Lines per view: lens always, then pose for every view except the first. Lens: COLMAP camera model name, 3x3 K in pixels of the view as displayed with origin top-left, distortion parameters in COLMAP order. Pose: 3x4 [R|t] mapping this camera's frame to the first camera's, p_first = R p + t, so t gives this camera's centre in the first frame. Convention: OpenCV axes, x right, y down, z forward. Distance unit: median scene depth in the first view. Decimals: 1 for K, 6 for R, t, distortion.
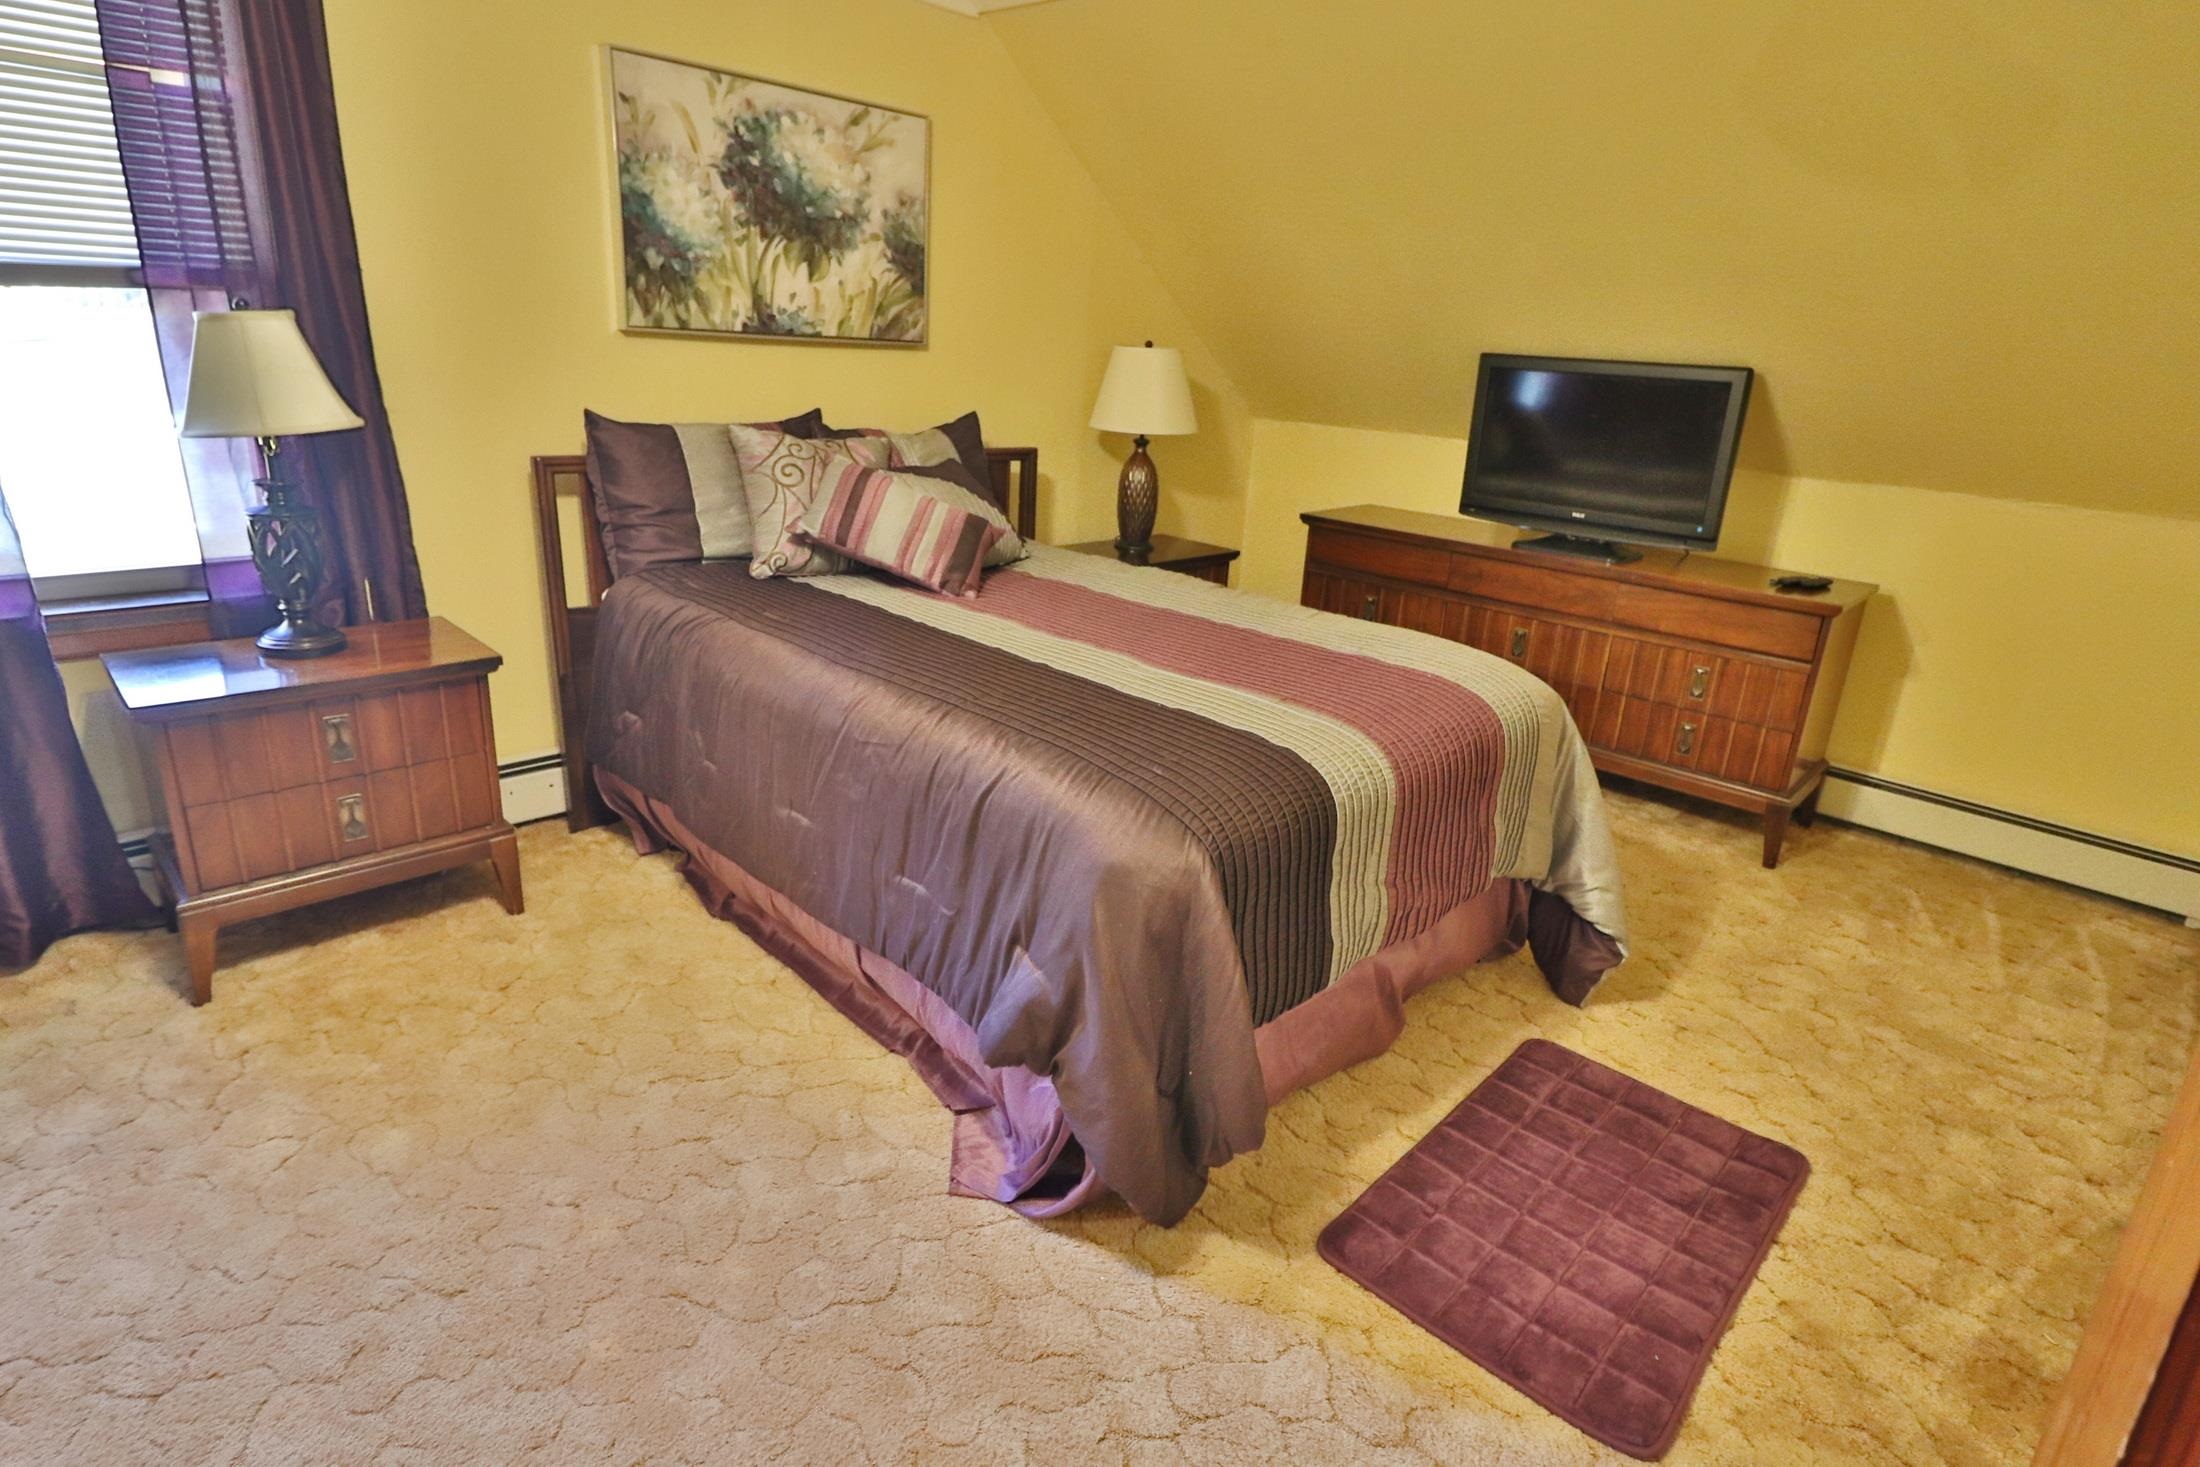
lens RADIAL K [[1134.8, 0, 1094.1], [0, 1134.8, 718.8], [0, 0, 1]] dist [0.002066, -0.015188]
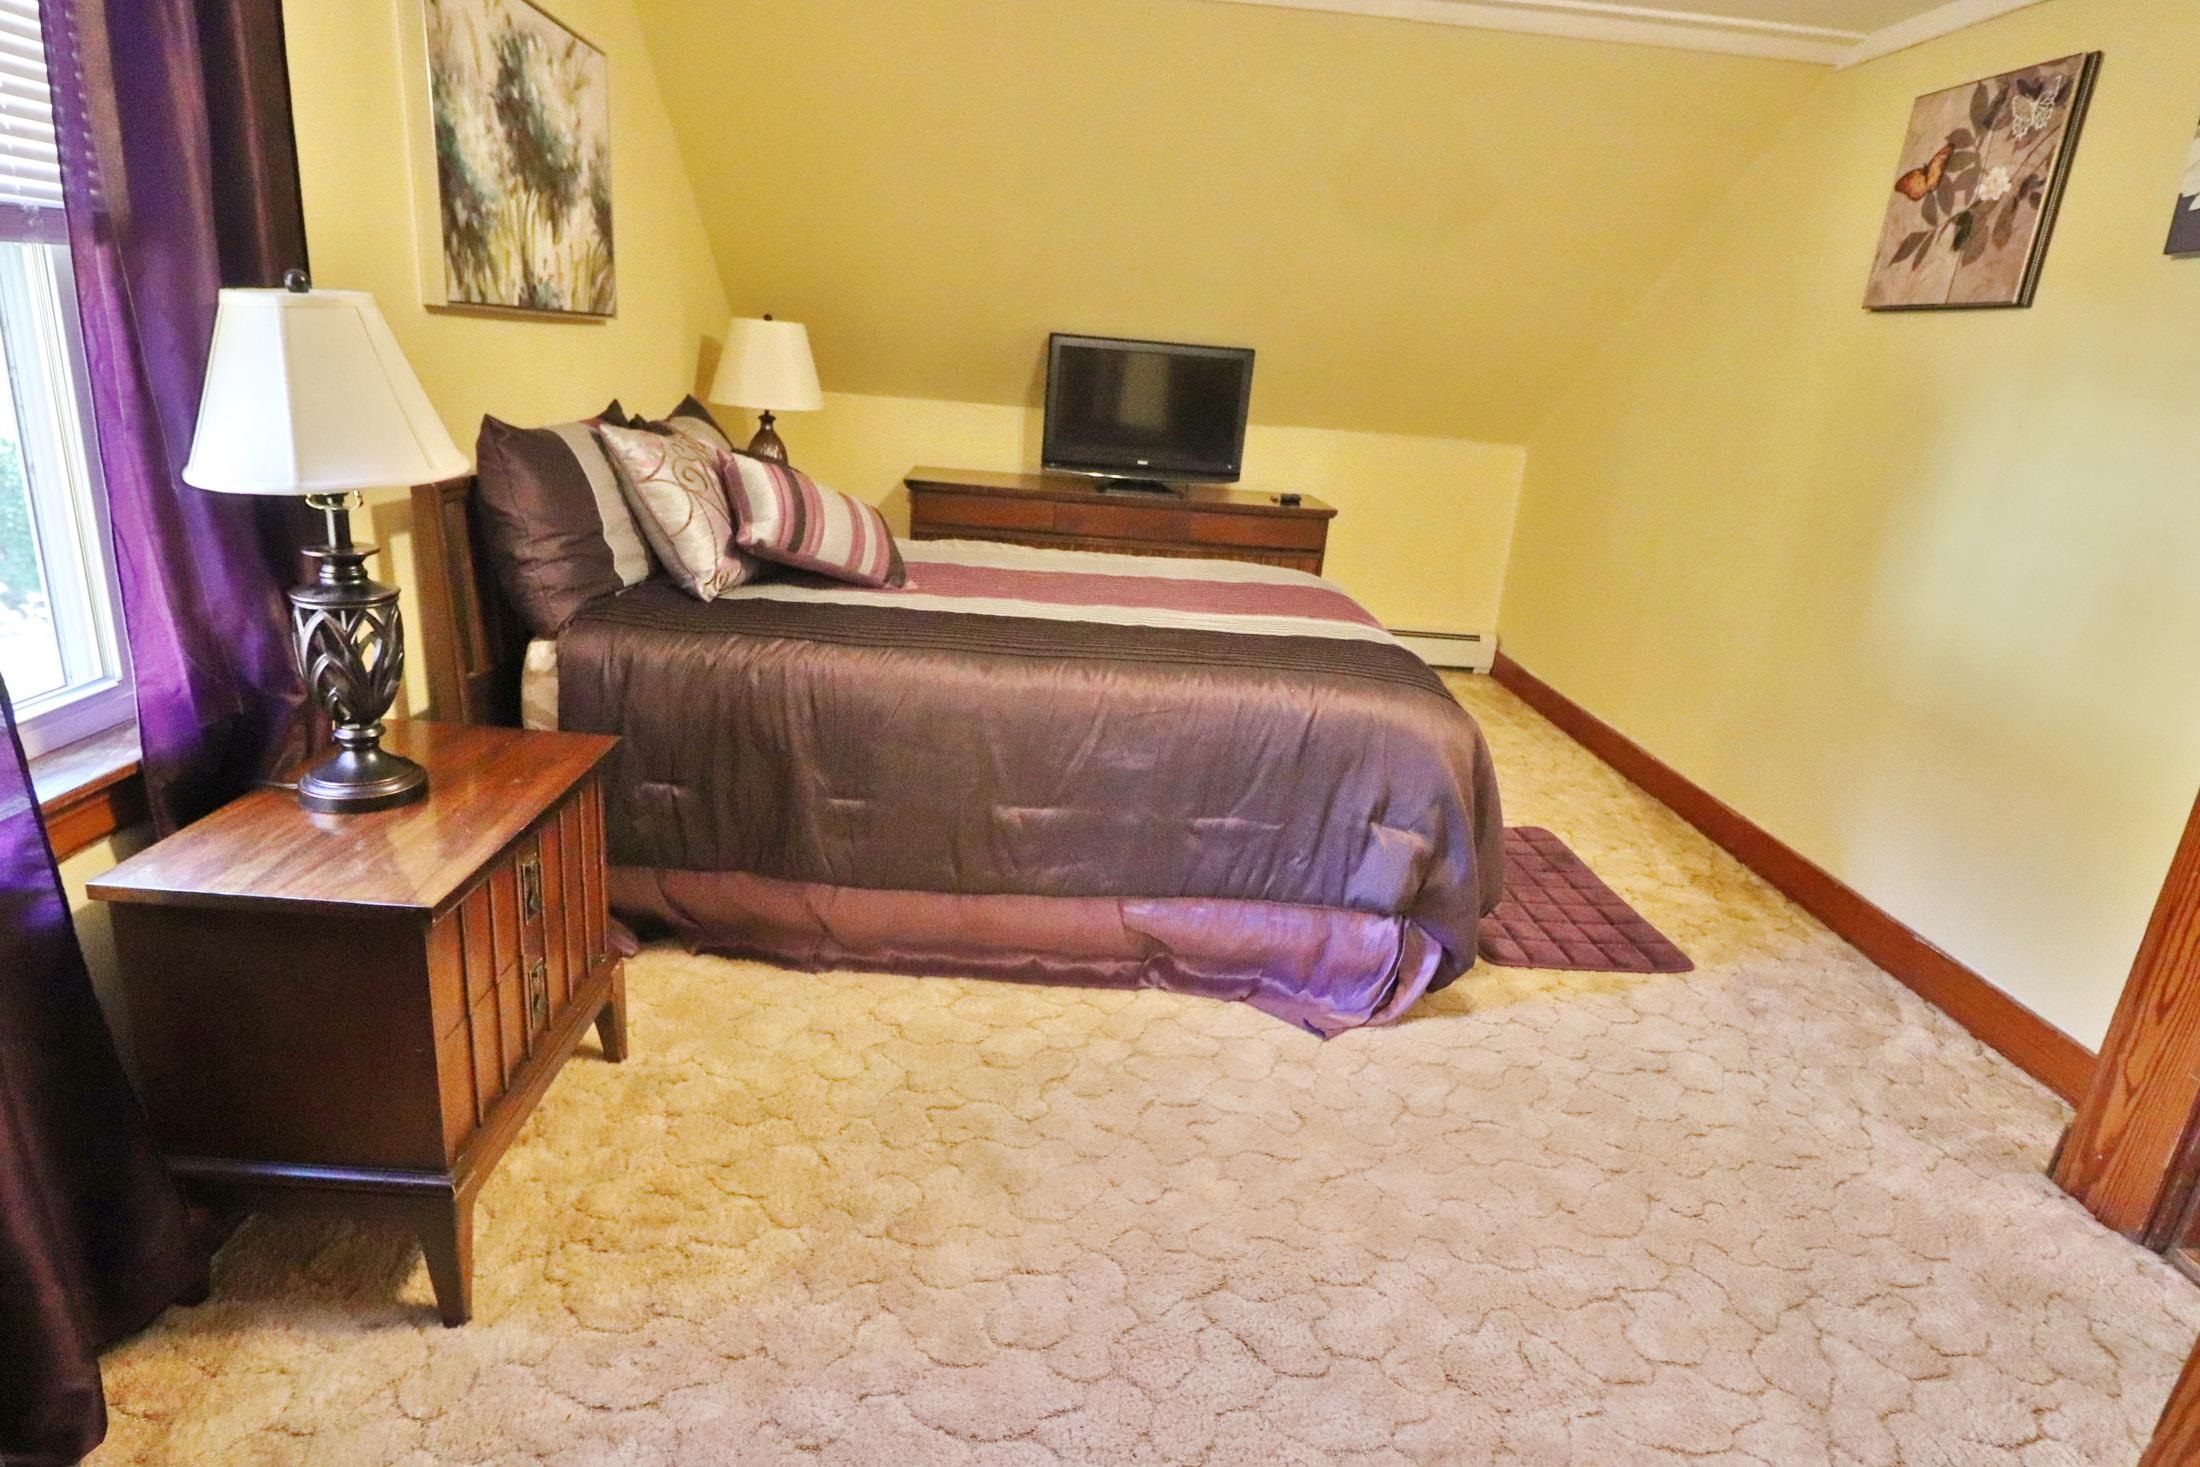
lens RADIAL K [[1134.8, 0, 1094.1], [0, 1134.8, 718.8], [0, 0, 1]] dist [0.002066, -0.015188]
pose [[0.686004, -0.225243, 0.691856, -0.696645], [0.192794, 0.973160, 0.125662, -0.086194], [-0.701590, 0.047182, 0.711017, 0.172210]]
